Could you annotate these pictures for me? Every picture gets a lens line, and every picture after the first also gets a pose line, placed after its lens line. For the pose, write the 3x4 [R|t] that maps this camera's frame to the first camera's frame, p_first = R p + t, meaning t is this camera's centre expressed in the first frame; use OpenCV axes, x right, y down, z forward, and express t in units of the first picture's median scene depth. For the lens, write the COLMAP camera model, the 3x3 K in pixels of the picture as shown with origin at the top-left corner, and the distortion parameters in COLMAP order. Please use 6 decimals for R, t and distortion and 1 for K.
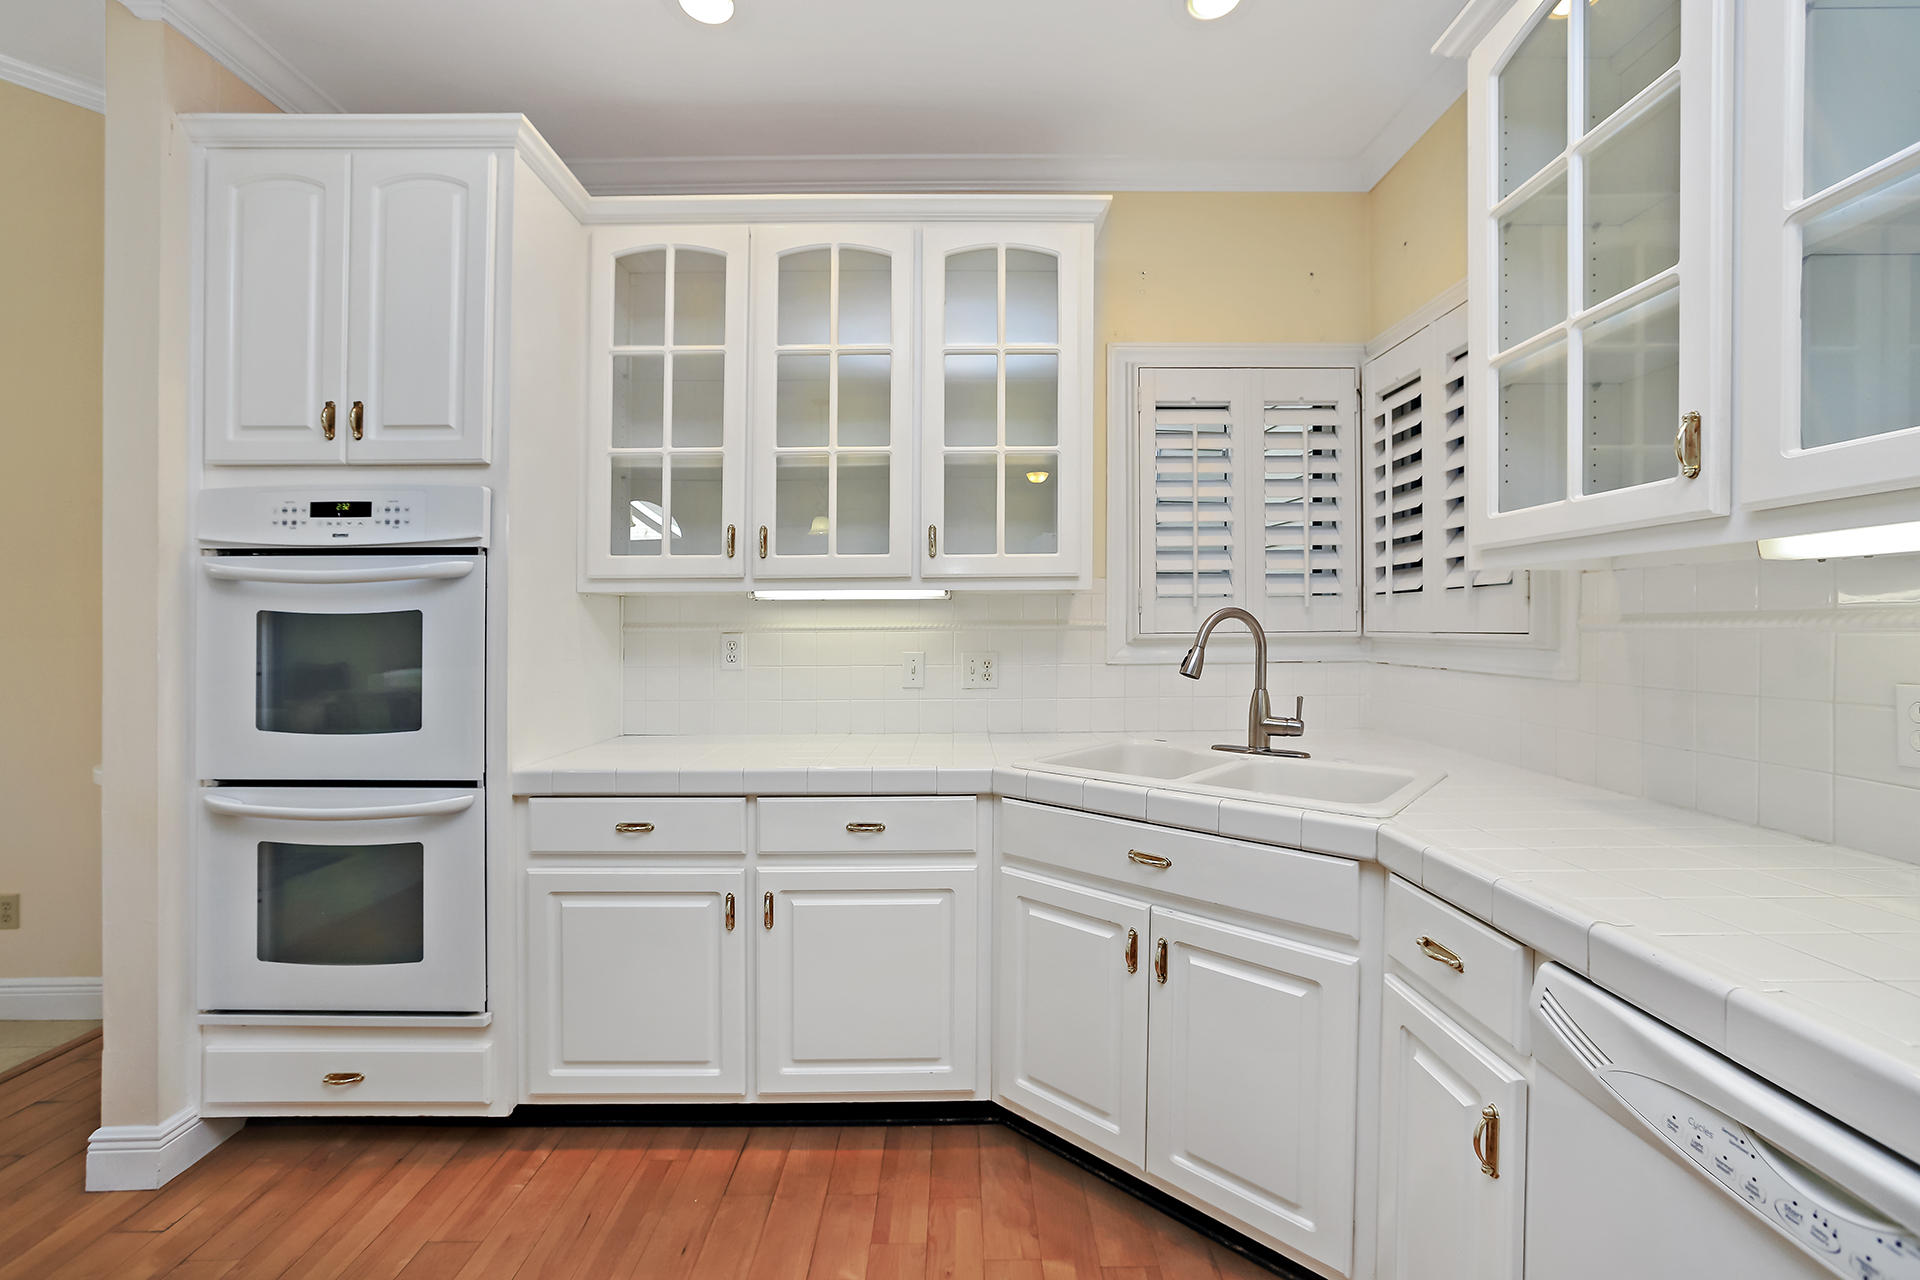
lens RADIAL K [[772.0, 0, 965.9], [0, 772.0, 632.6], [0, 0, 1]] dist [-0.042928, 0.015820]
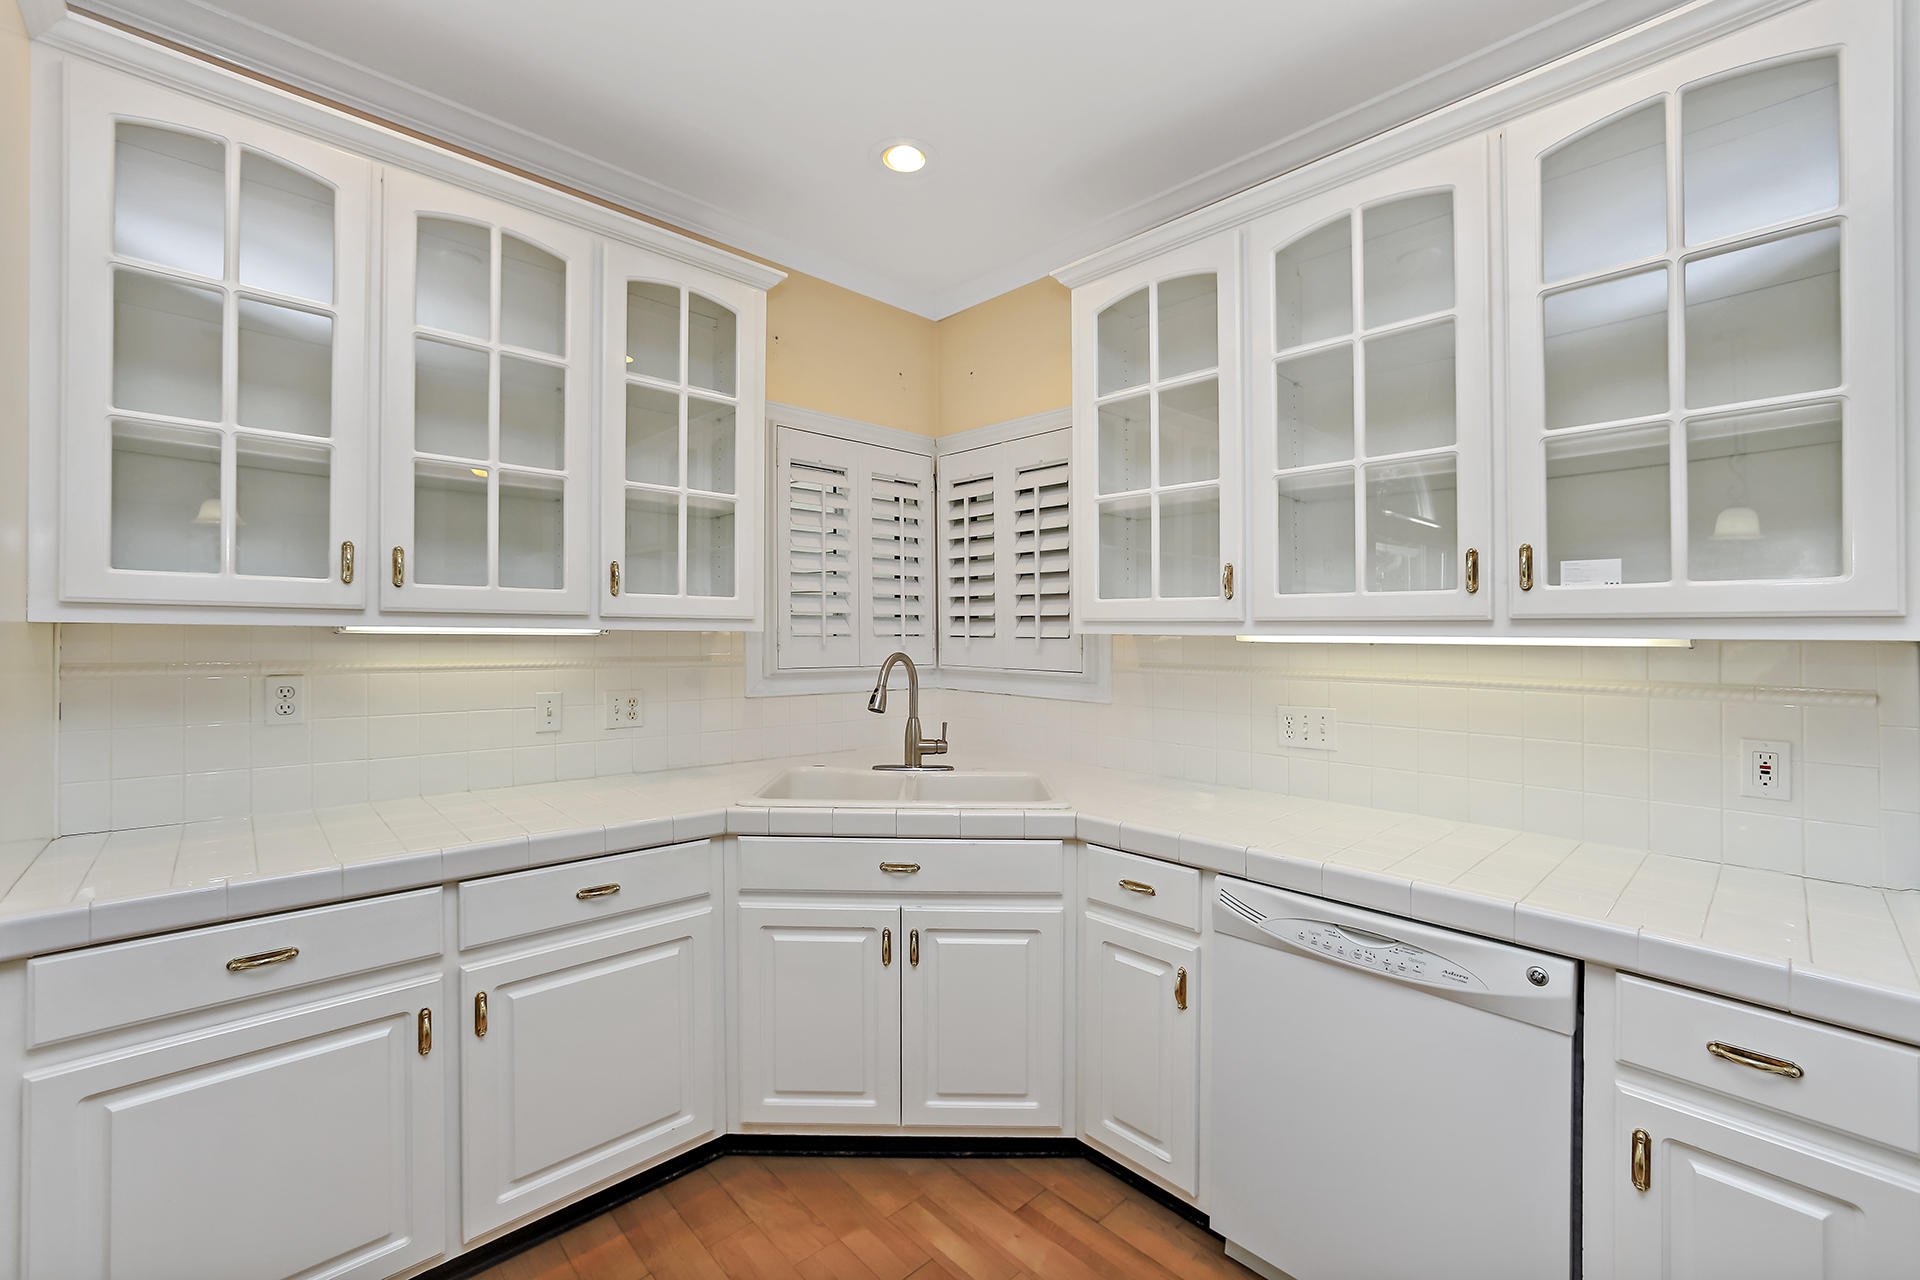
lens RADIAL K [[783.5, 0, 933.3], [0, 783.5, 628.5], [0, 0, 1]] dist [-0.020677, 0.000437]
pose [[0.748000, 0.015966, 0.663507, -0.459511], [-0.008842, 0.999862, -0.014091, -0.055895], [-0.663640, 0.004674, 0.748038, 0.026332]]
